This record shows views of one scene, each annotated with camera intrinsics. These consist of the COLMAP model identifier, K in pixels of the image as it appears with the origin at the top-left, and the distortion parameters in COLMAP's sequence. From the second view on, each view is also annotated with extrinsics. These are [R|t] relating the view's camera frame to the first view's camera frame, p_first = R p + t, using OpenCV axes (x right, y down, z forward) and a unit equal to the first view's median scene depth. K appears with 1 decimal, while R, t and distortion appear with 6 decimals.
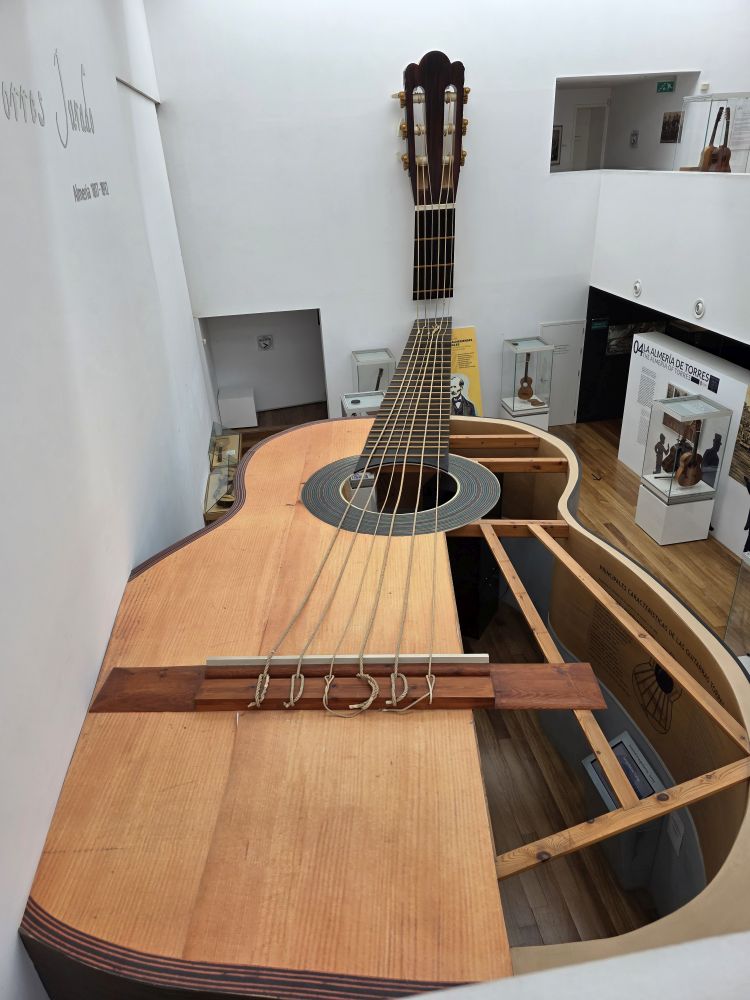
lens RADIAL K [[655.1, 0, 375.0], [0, 655.1, 500.0], [0, 0, 1]] dist [0.000204, 0.000156]
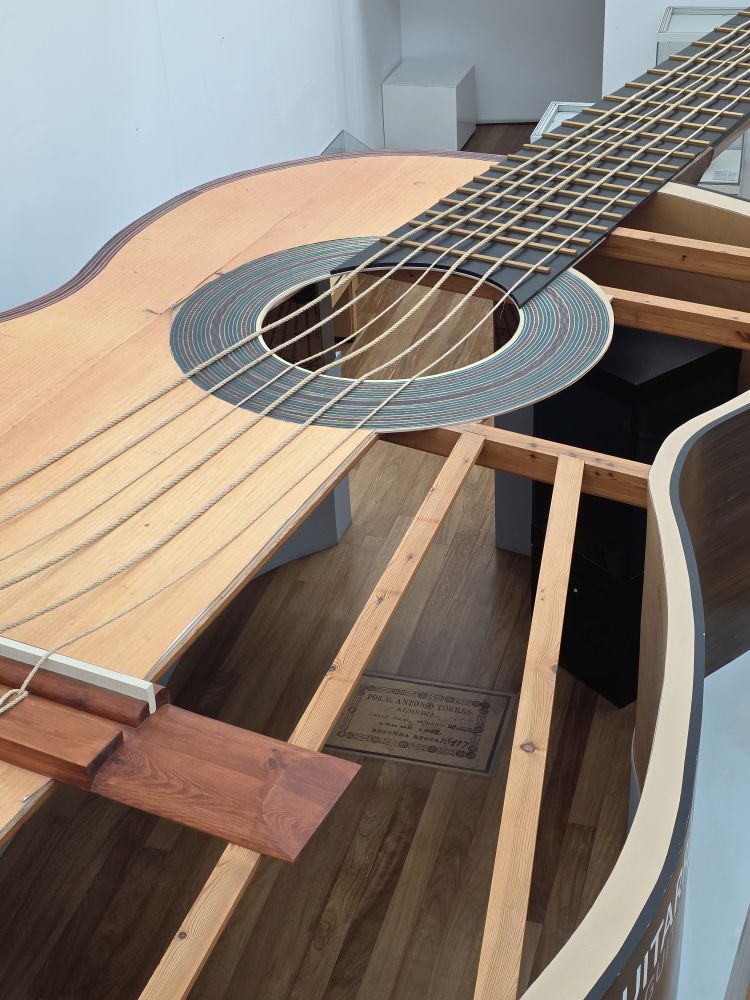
lens RADIAL K [[1737.7, 0, 375.0], [0, 1737.7, 500.0], [0, 0, 1]] dist [0.053448, 0.091715]
pose [[0.907674, 0.227461, -0.352688, 0.478358], [-0.211889, 0.973787, 0.082715, 0.001292], [0.362257, -0.000347, 0.932078, 0.012571]]
